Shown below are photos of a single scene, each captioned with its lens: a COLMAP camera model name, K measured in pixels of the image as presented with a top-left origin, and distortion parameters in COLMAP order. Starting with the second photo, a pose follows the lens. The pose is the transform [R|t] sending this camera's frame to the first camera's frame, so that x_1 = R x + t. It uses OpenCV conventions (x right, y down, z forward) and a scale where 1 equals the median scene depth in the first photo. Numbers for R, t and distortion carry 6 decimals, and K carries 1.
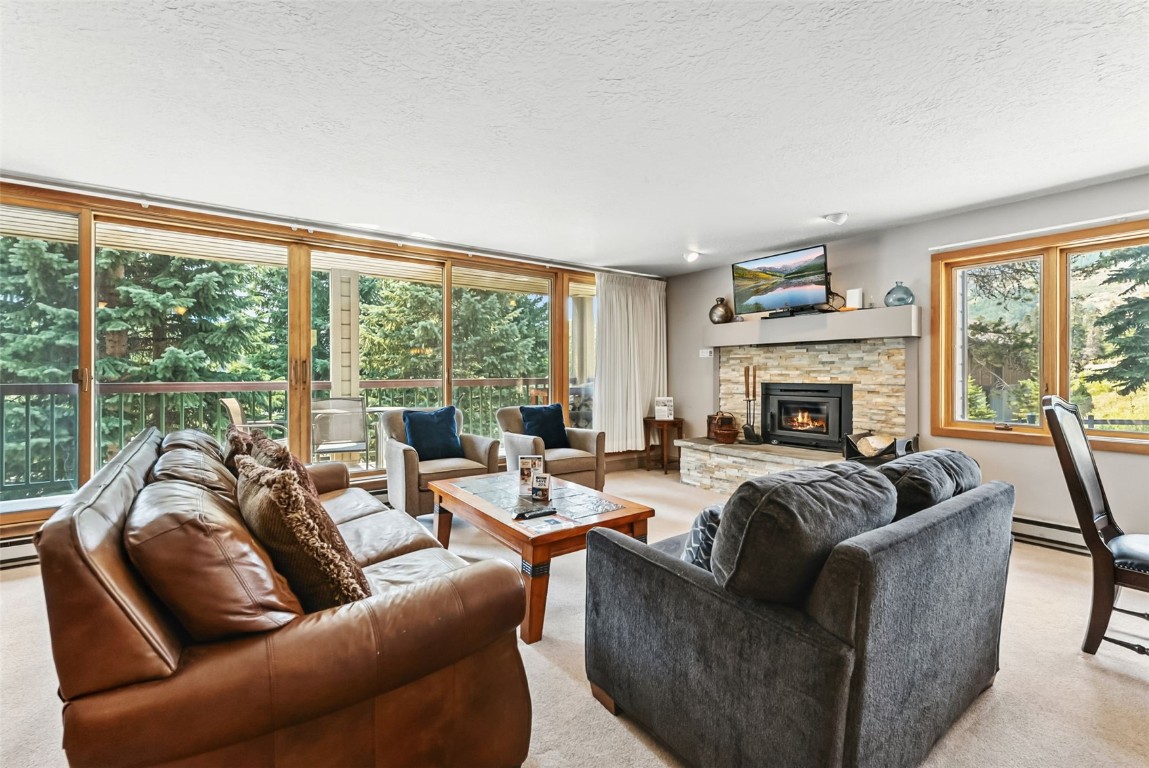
lens RADIAL K [[474.4, 0, 569.8], [0, 474.4, 375.2], [0, 0, 1]] dist [-0.001280, 0.000023]
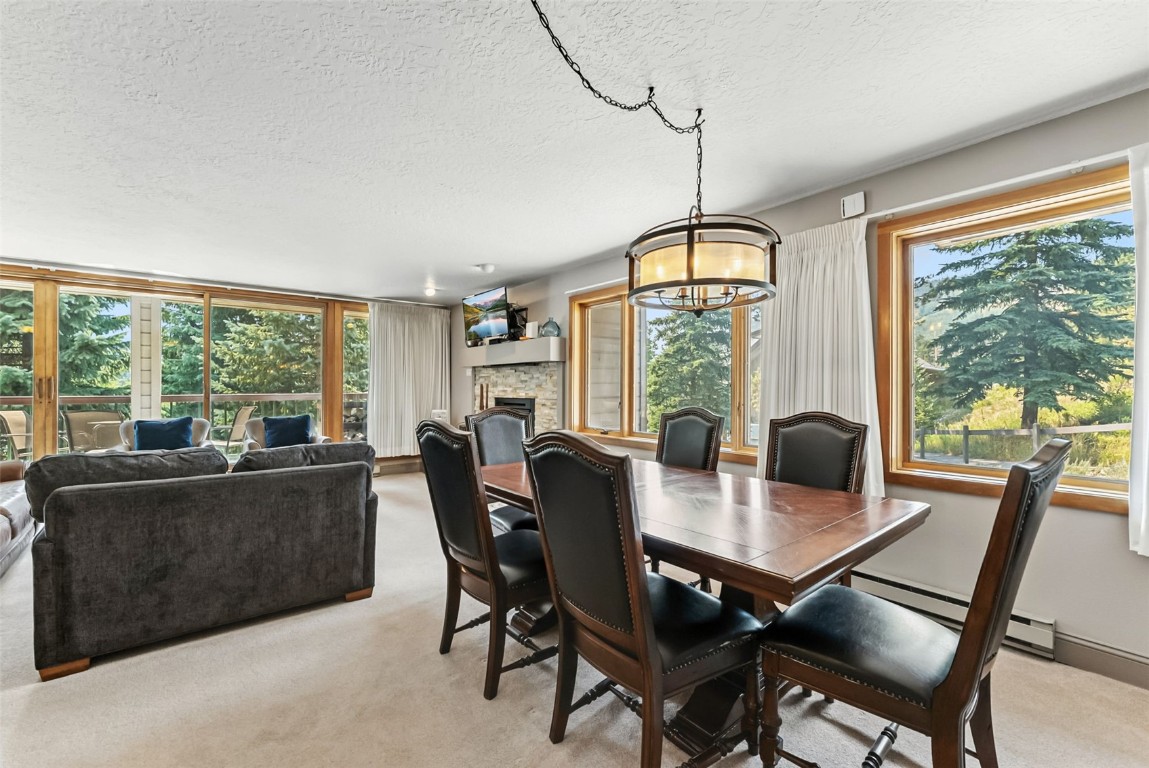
lens RADIAL K [[474.4, 0, 577.5], [0, 474.4, 391.2], [0, 0, 1]] dist [-0.001280, 0.000023]
pose [[0.998048, 0.001114, 0.062449, 0.577284], [-0.001229, 0.999998, 0.001798, -0.002784], [-0.062447, -0.001871, 0.998047, -0.222553]]
